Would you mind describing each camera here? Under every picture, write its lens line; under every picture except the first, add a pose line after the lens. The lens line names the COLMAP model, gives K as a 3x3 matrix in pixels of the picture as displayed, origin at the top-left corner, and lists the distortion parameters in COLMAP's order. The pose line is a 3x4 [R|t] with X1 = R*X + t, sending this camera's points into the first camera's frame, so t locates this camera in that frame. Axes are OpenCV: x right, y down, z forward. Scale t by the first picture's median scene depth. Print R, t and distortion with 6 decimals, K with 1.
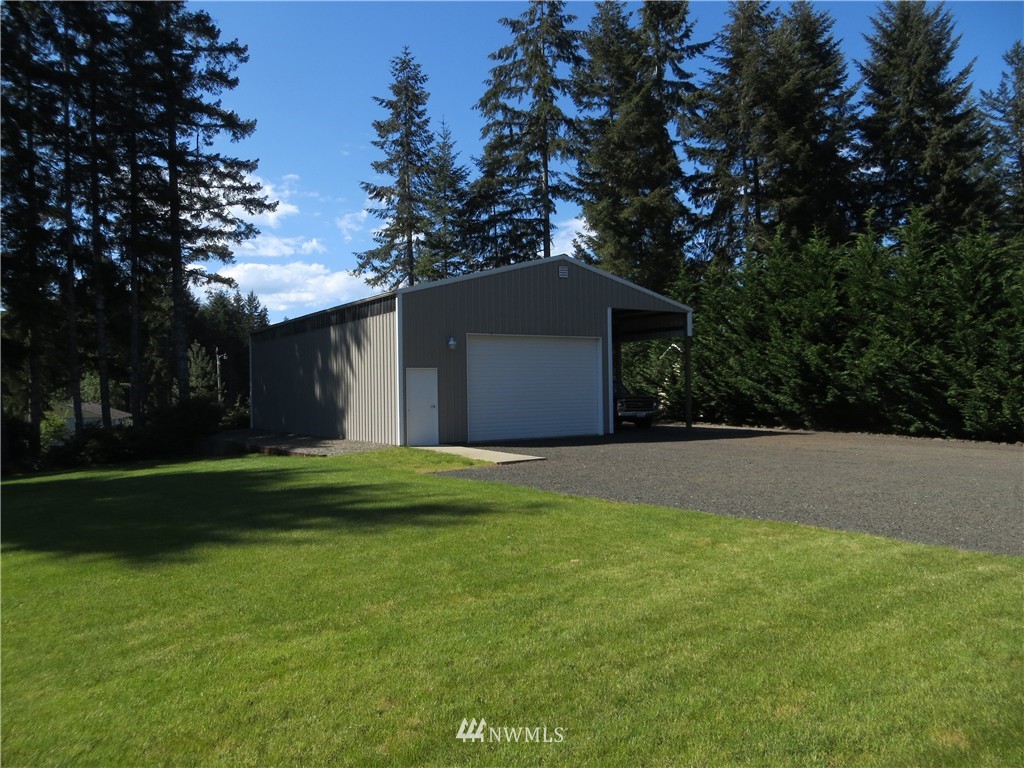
lens RADIAL K [[753.1, 0, 512.0], [0, 753.1, 384.0], [0, 0, 1]] dist [-0.008853, 0.004223]
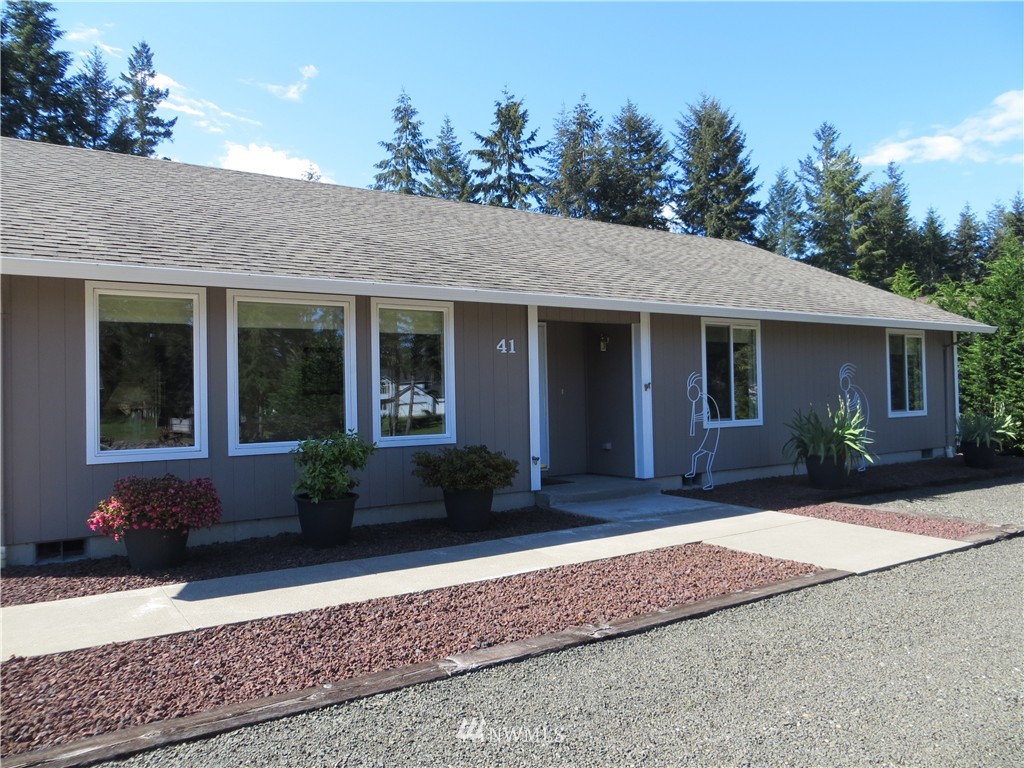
lens RADIAL K [[753.1, 0, 512.0], [0, 753.1, 384.0], [0, 0, 1]] dist [-0.008853, 0.004223]
pose [[0.999898, -0.004674, -0.013523, 0.255206], [0.004544, 0.999943, -0.009612, -0.010856], [0.013567, 0.009550, 0.999862, -0.421018]]
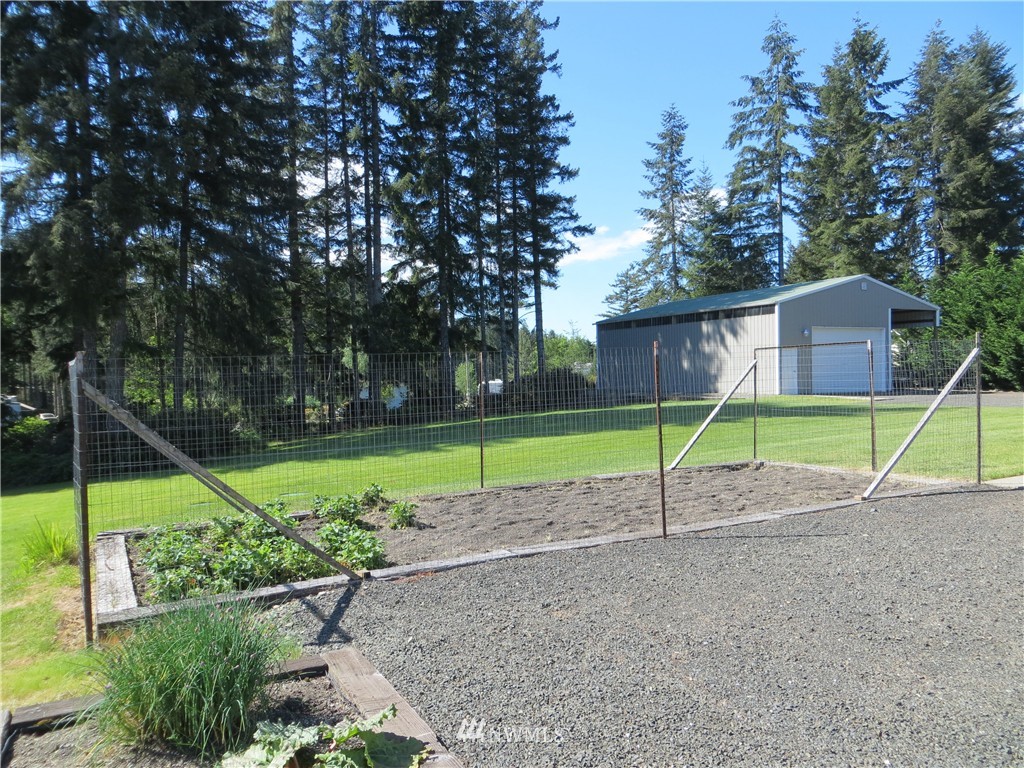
lens RADIAL K [[753.1, 0, 512.0], [0, 753.1, 384.0], [0, 0, 1]] dist [-0.008853, 0.004223]
pose [[0.992733, 0.006980, -0.120134, -0.249828], [-0.003671, 0.999608, 0.027744, 0.006961], [0.120281, -0.027101, 0.992370, -0.339521]]
